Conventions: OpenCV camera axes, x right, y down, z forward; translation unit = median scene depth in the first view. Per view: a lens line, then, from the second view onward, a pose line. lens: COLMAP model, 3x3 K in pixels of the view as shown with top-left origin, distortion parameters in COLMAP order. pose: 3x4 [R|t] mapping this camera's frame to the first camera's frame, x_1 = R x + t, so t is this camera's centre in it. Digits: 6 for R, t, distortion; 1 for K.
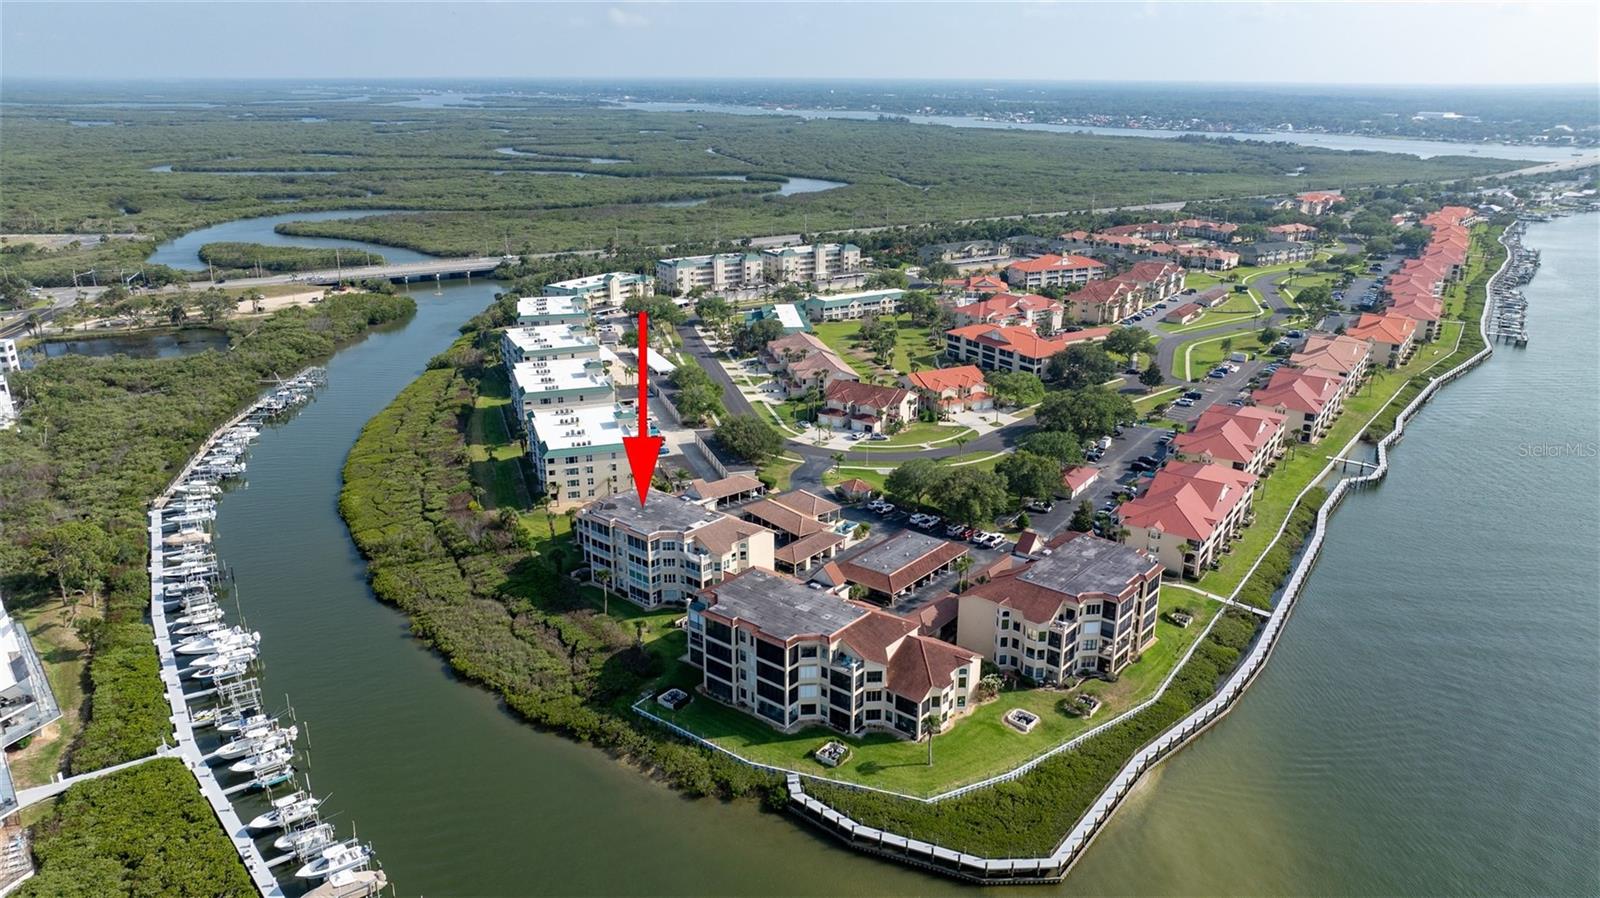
lens RADIAL K [[1128.2, 0, 797.2], [0, 1128.2, 456.6], [0, 0, 1]] dist [-0.032286, 0.023973]
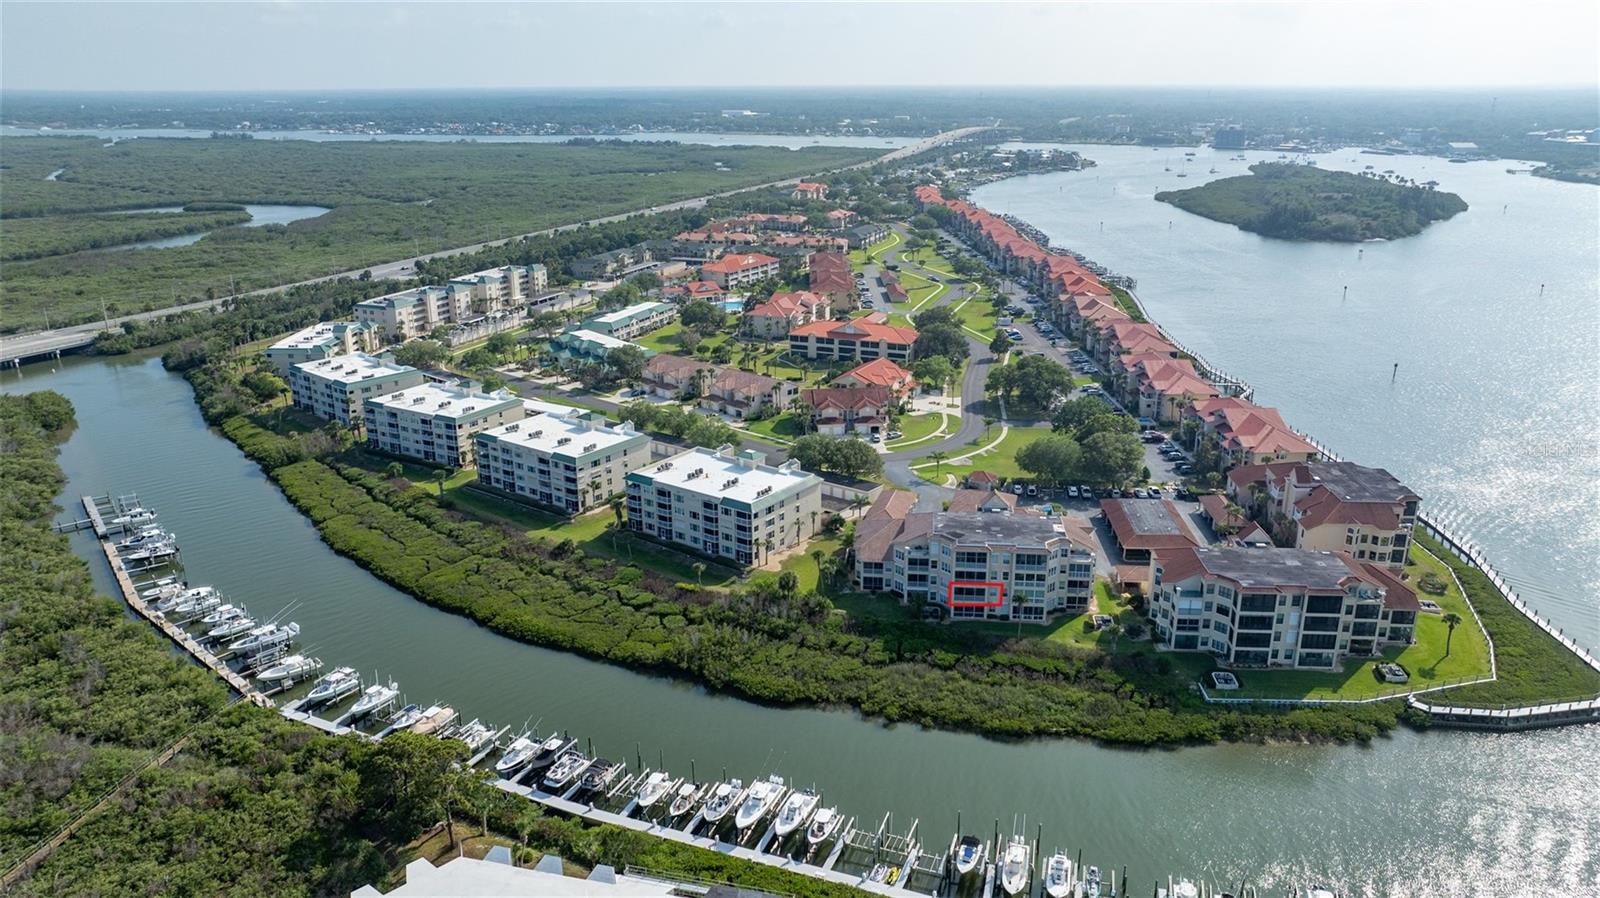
lens RADIAL K [[1128.2, 0, 799.1], [0, 1128.2, 442.1], [0, 0, 1]] dist [-0.032286, 0.023973]
pose [[0.816425, -0.183077, 0.547661, -0.168537], [0.192791, 0.980410, 0.040338, -0.020836], [-0.544317, 0.072651, 0.835728, 0.058124]]
